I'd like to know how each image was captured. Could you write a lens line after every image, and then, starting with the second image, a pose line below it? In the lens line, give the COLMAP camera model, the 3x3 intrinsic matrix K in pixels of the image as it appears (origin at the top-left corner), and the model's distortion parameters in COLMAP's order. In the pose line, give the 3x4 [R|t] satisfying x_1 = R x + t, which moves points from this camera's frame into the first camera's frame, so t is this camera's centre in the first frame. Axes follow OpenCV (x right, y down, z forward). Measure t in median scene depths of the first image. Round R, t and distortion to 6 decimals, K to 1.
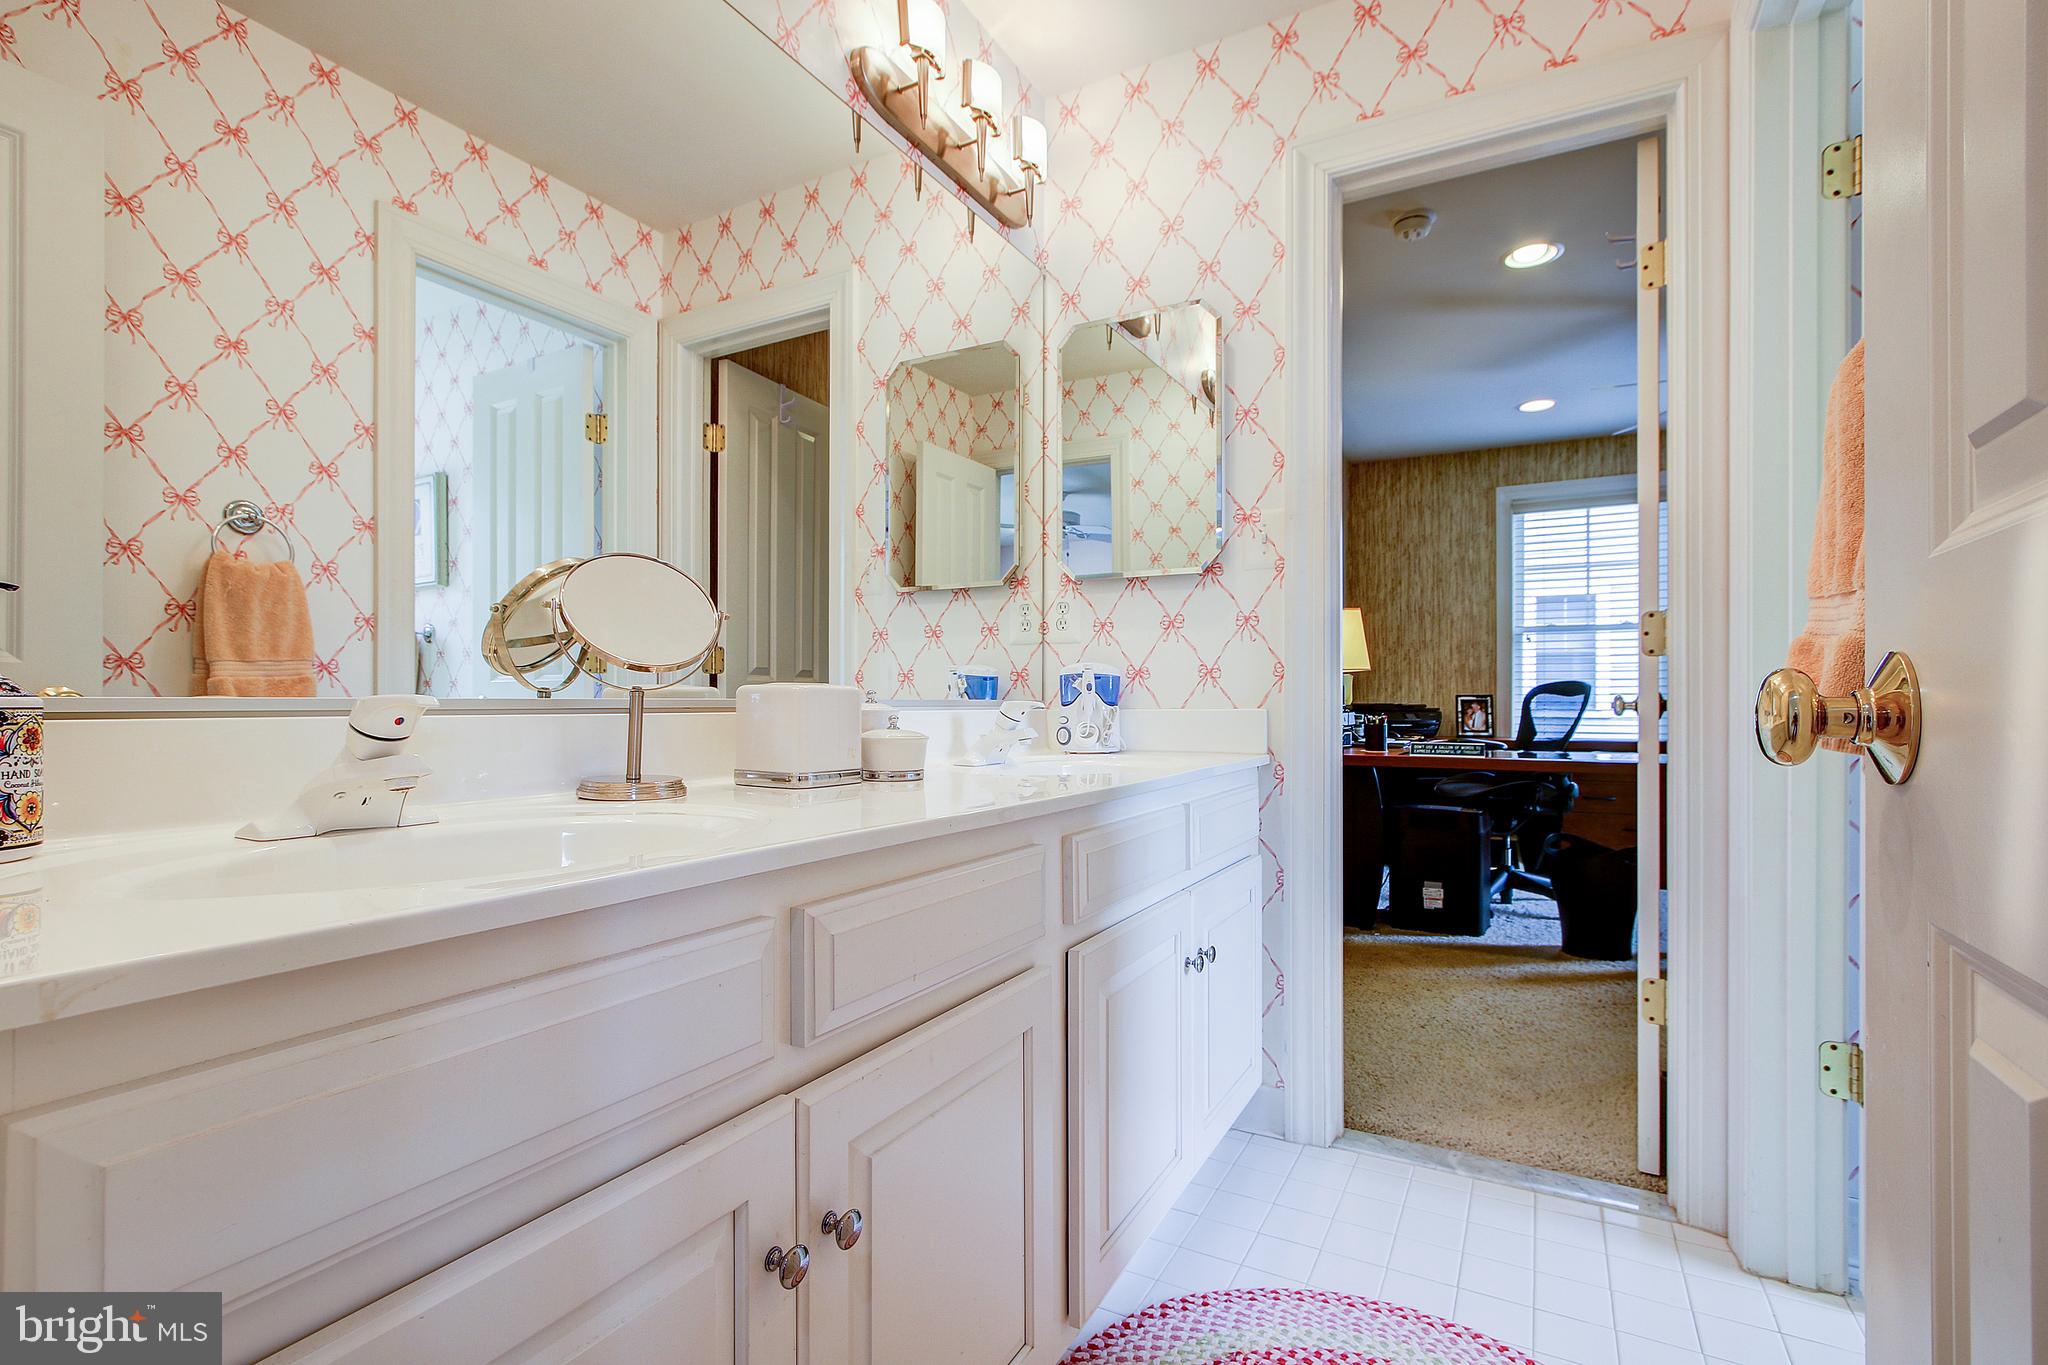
lens RADIAL K [[947.0, 0, 1027.7], [0, 947.0, 691.3], [0, 0, 1]] dist [-0.005817, 0.000089]
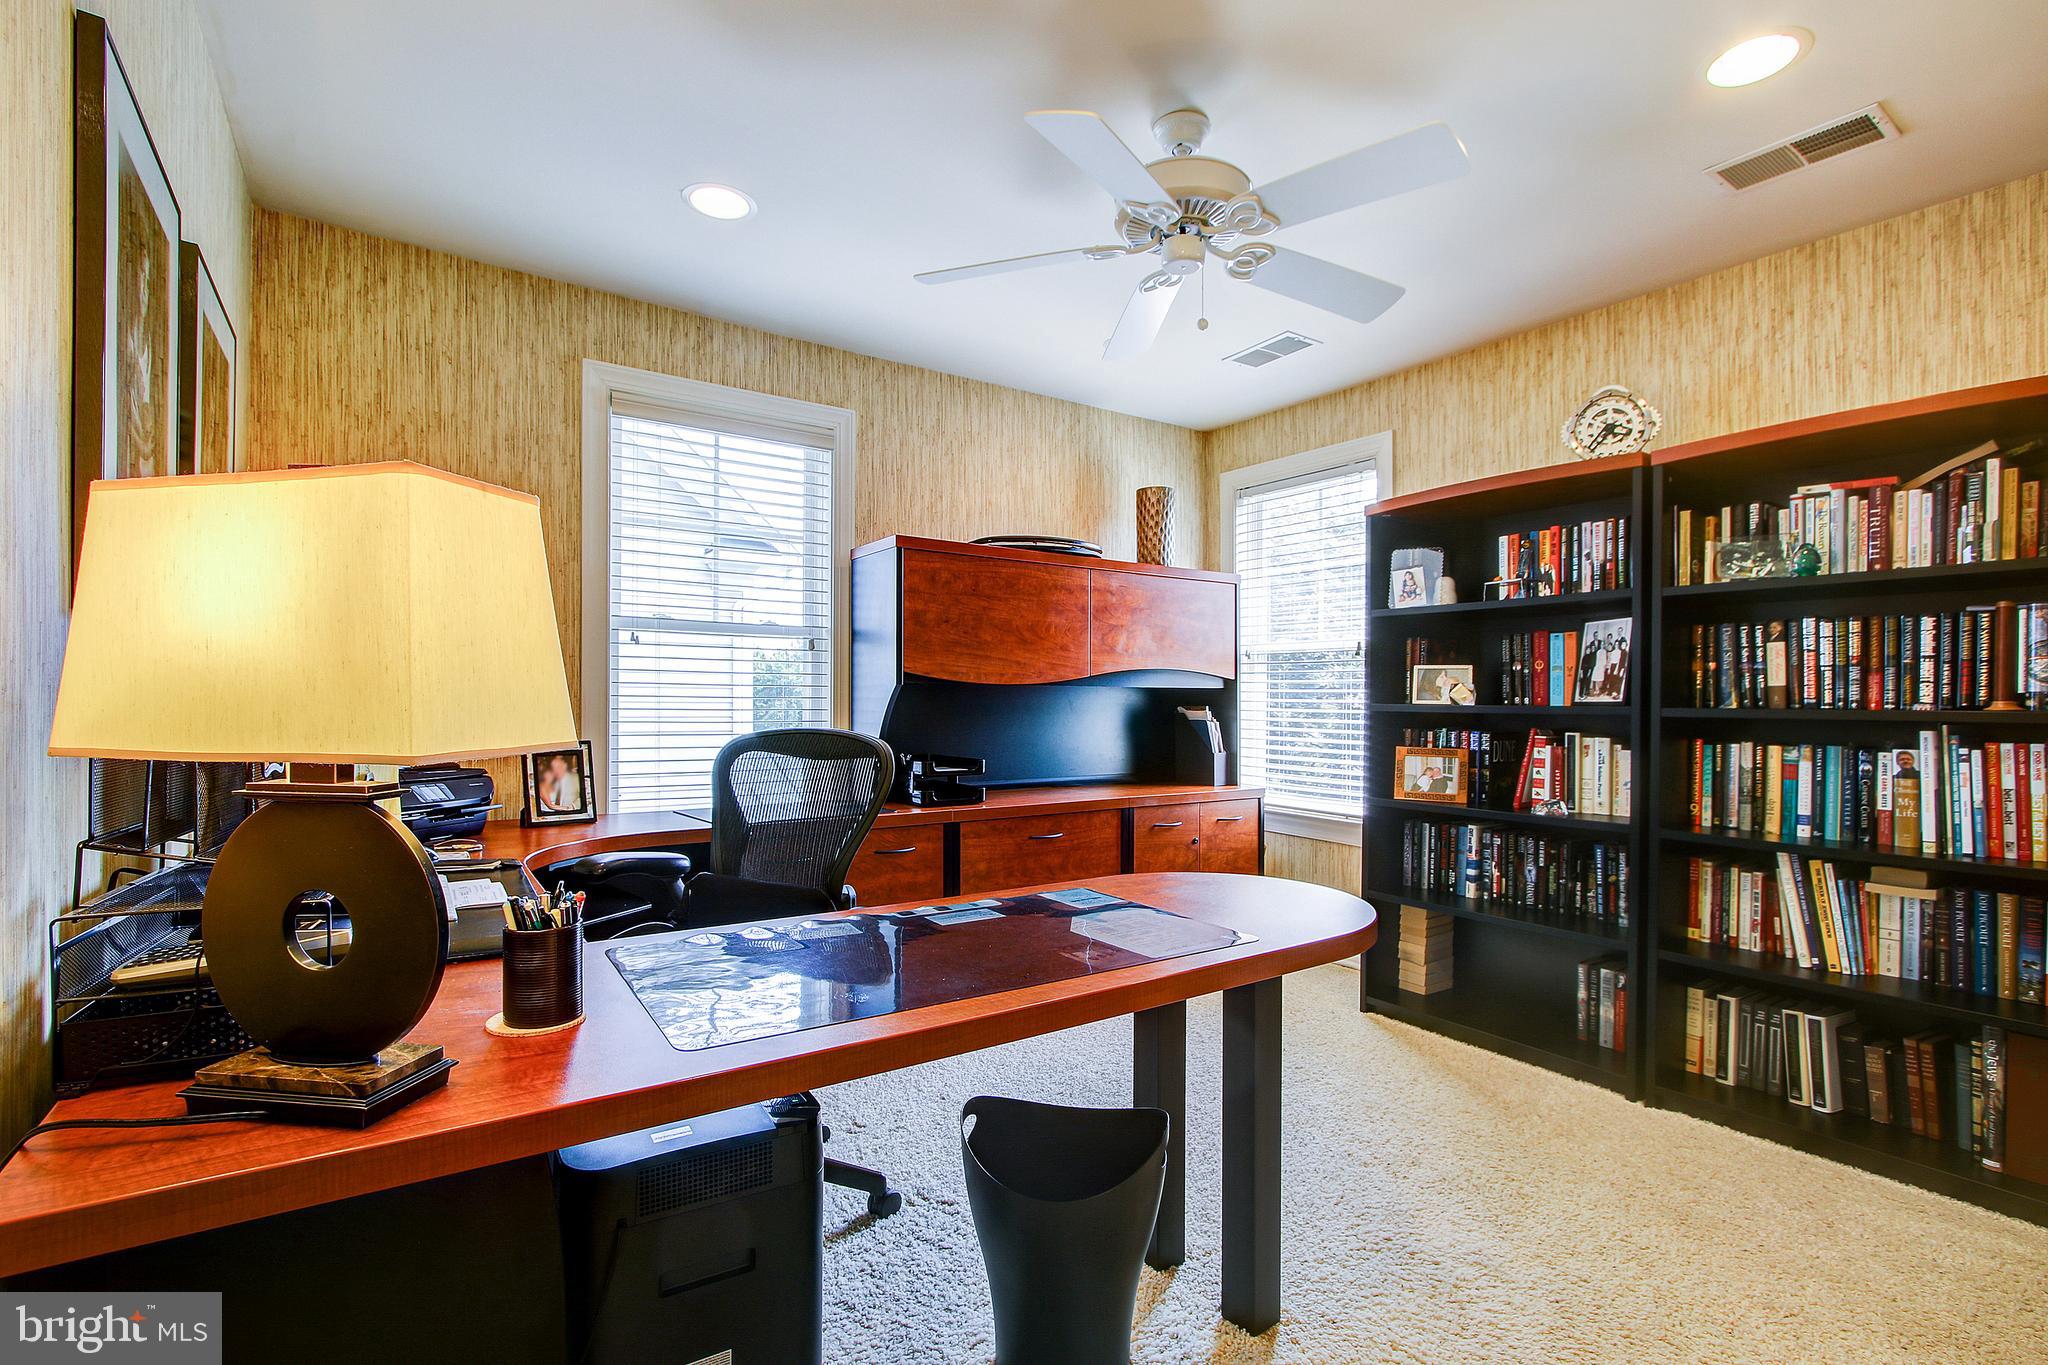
lens RADIAL K [[947.0, 0, 1036.6], [0, 947.0, 689.8], [0, 0, 1]] dist [-0.005817, 0.000089]
pose [[0.453527, 0.009511, 0.891192, 0.129310], [-0.012863, 0.999909, -0.004125, -0.024278], [-0.891150, -0.009592, 0.453608, 0.518828]]
